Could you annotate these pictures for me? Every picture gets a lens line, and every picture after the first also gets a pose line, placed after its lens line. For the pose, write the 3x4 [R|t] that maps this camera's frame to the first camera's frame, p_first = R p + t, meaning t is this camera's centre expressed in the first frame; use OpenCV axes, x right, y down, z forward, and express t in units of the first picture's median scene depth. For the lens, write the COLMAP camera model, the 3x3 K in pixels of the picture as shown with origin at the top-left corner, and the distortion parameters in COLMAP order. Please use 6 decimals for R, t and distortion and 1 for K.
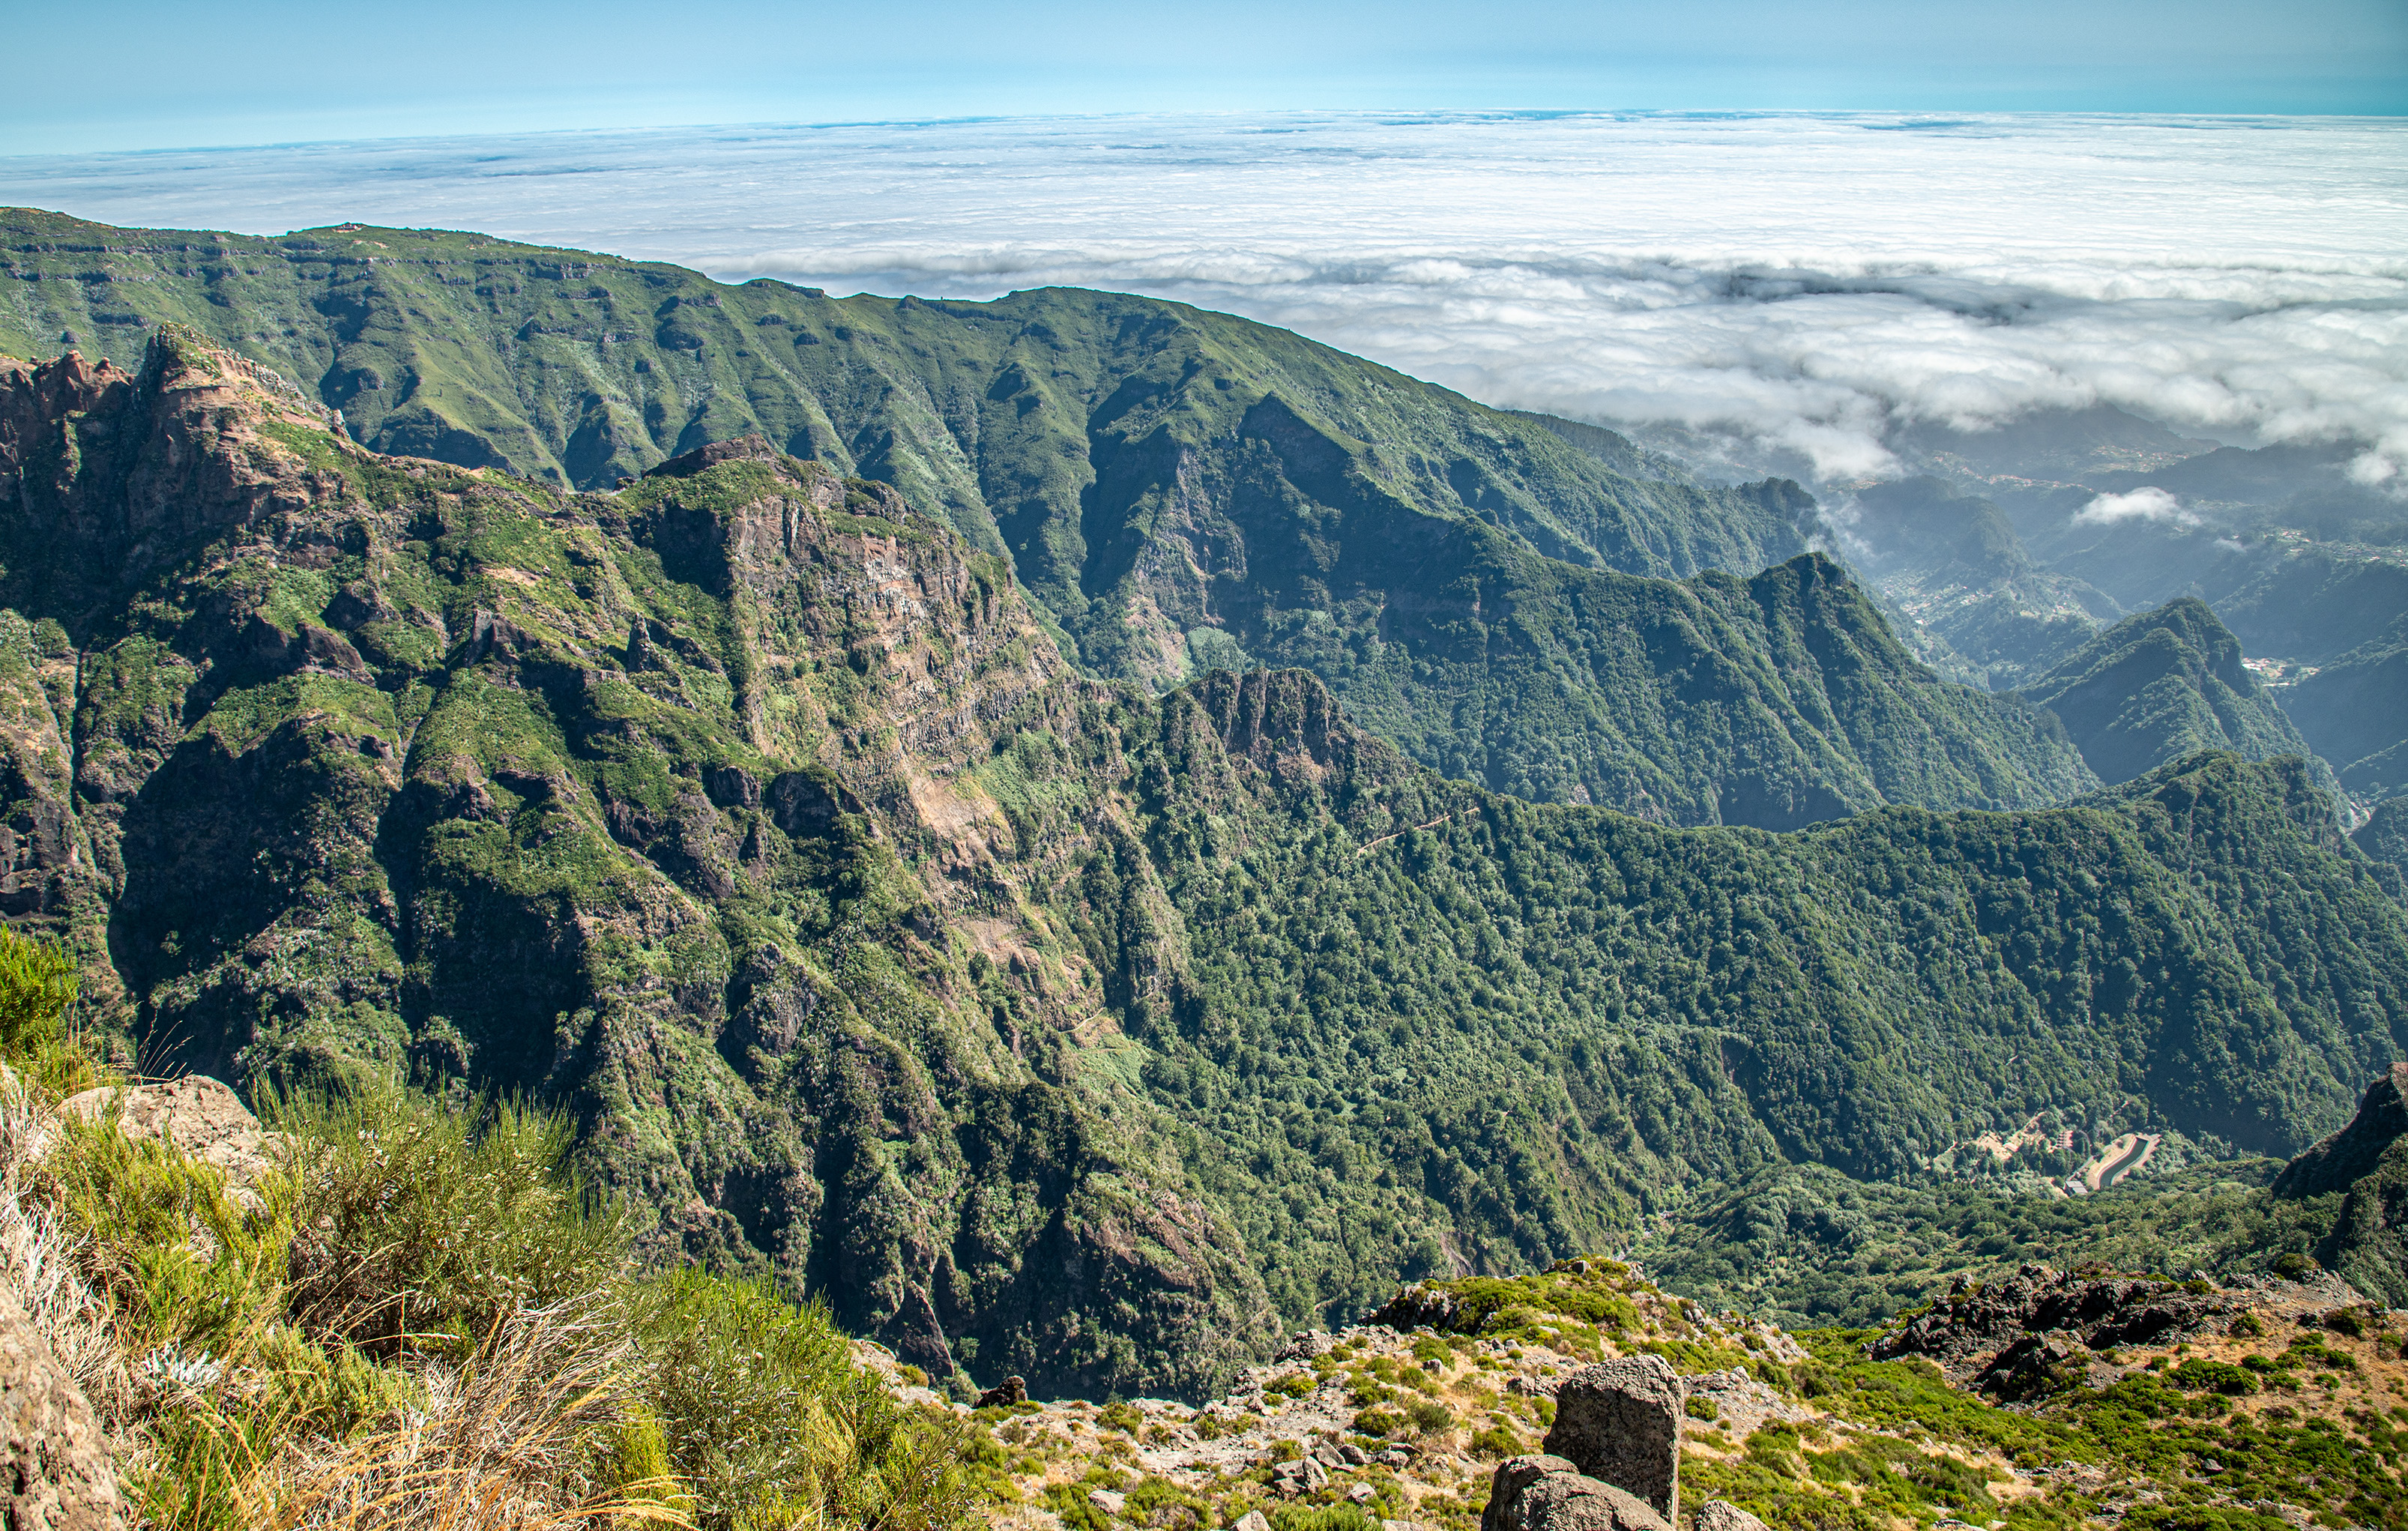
lens RADIAL K [[1726.2, 0, 1141.0], [0, 1726.2, 696.5], [0, 0, 1]] dist [-0.119071, 0.064310]
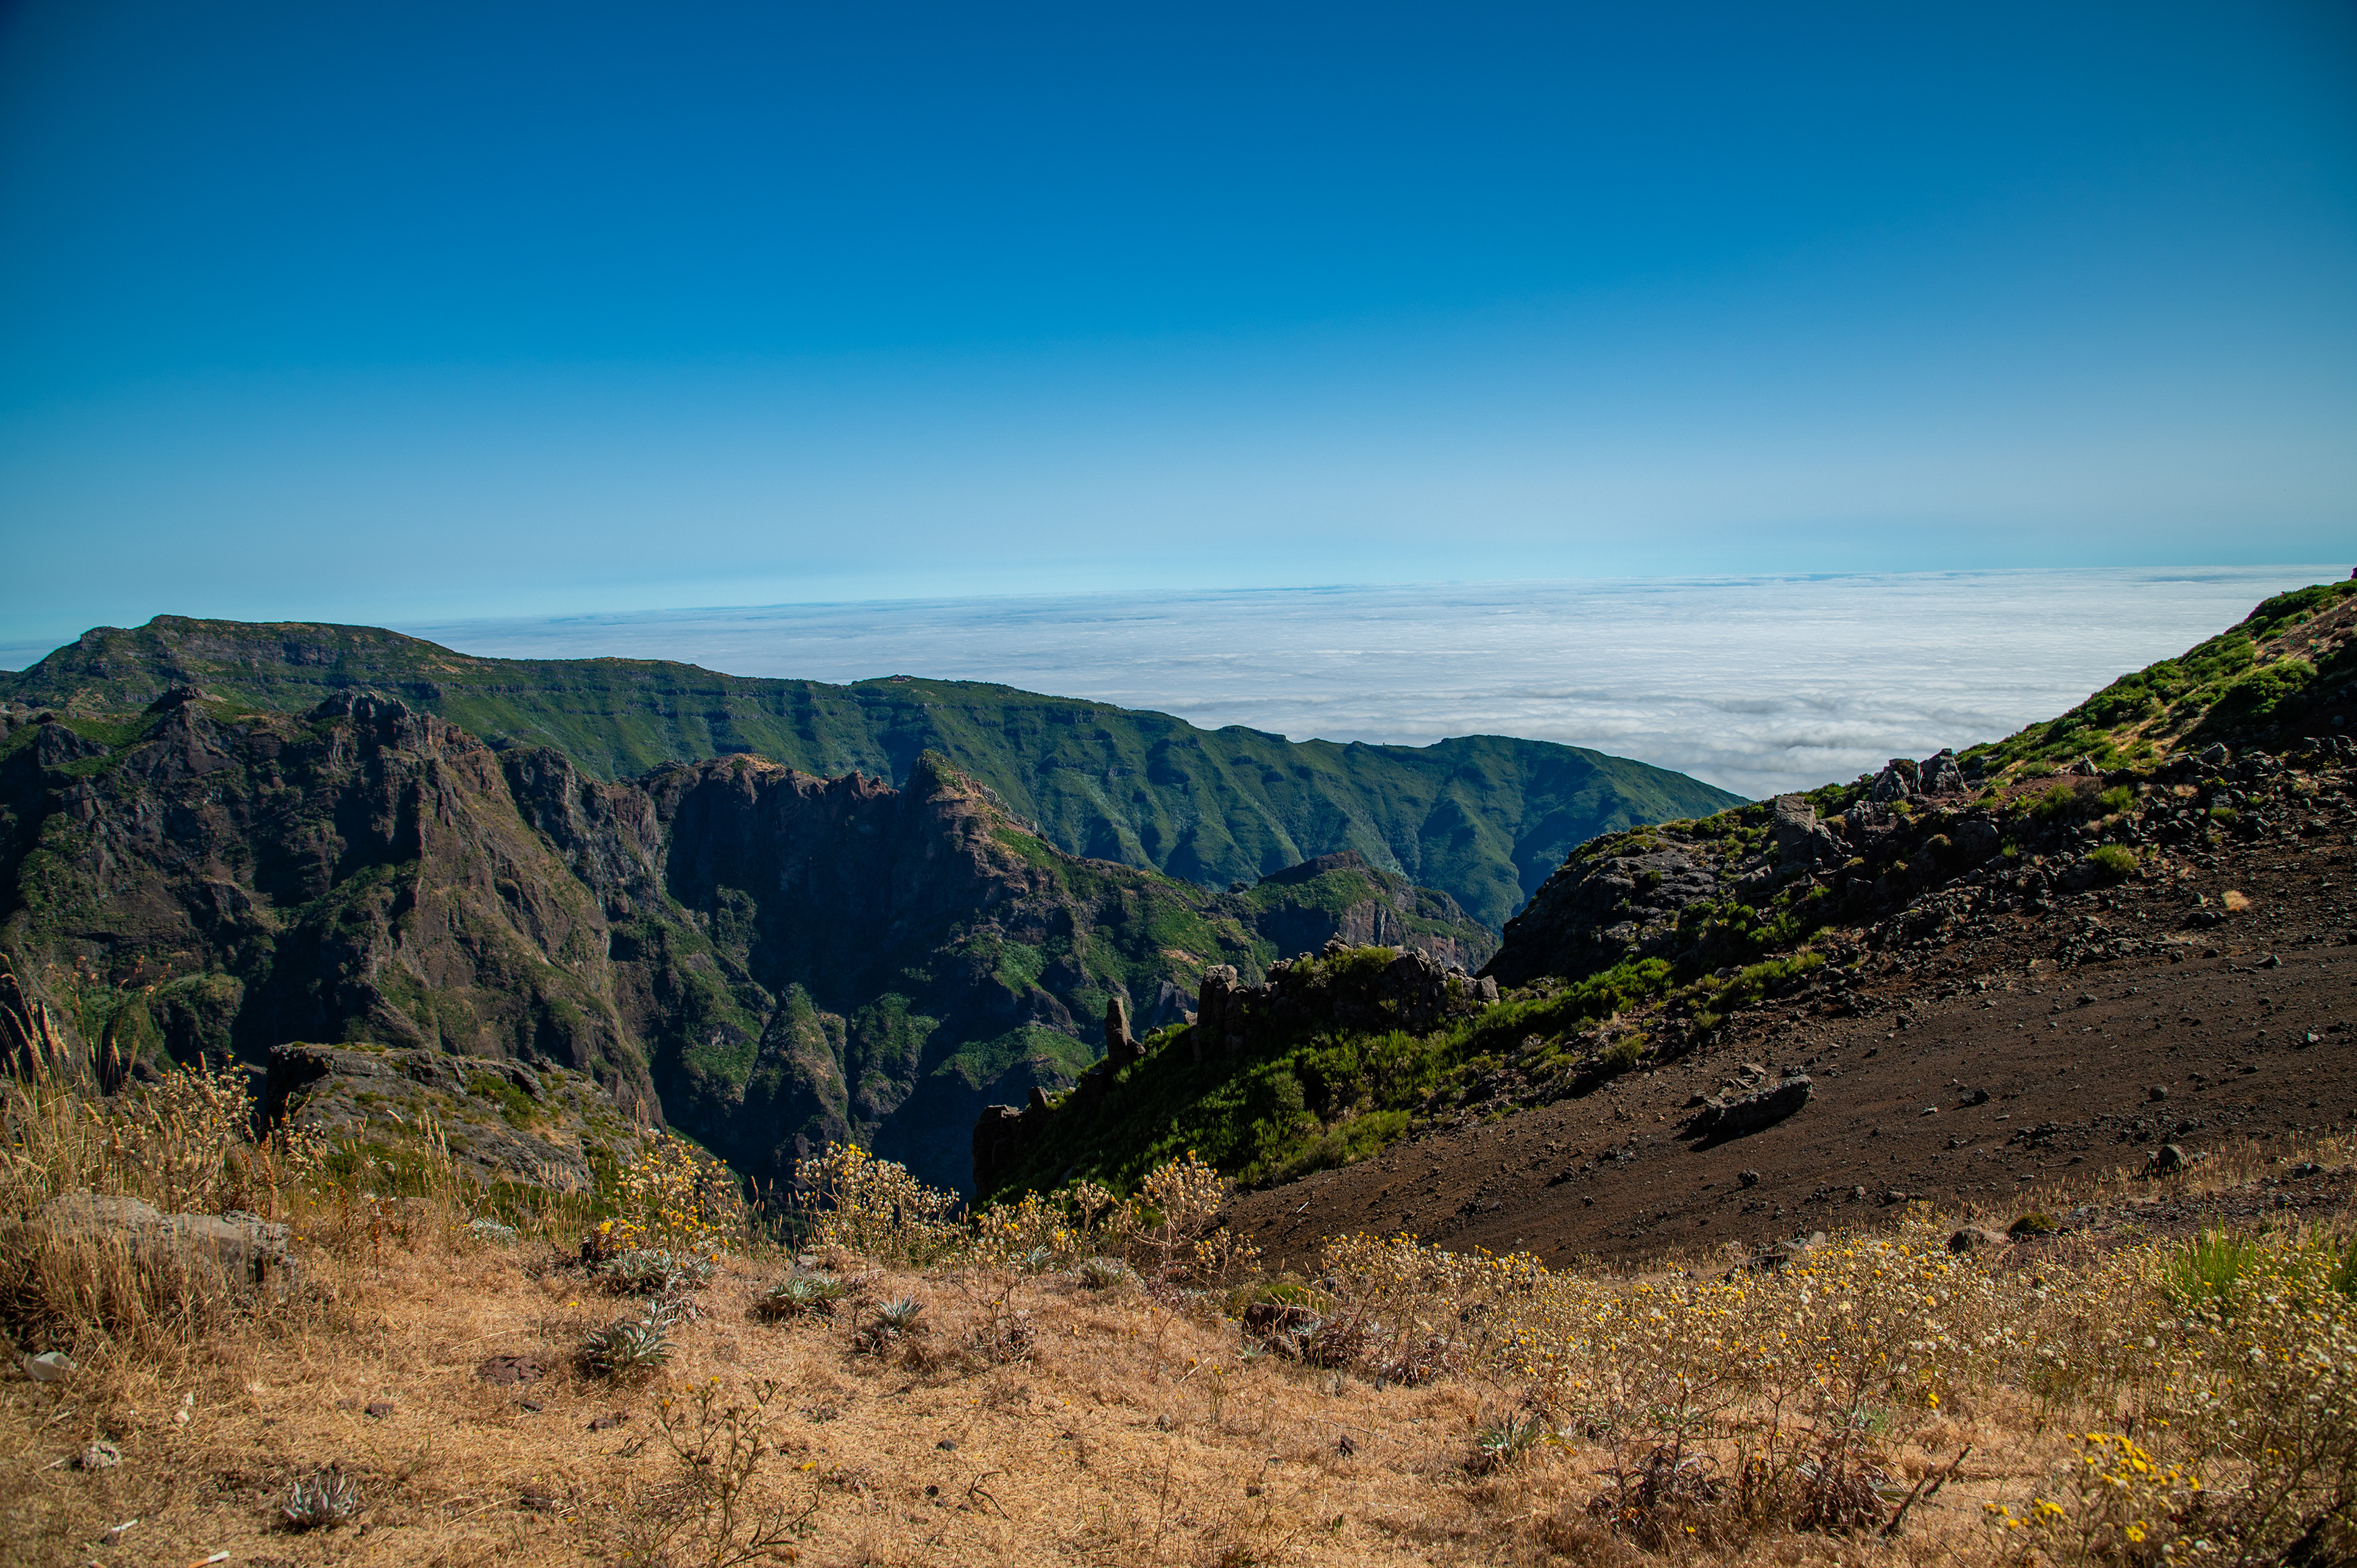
lens RADIAL K [[1592.3, 0, 1189.5], [0, 1592.3, 788.6], [0, 0, 1]] dist [-0.117292, 0.057608]
pose [[0.985914, 0.007836, -0.167068, -0.161988], [-0.041028, 0.979712, -0.196167, 0.035890], [0.162142, 0.200259, 0.966233, -0.146141]]
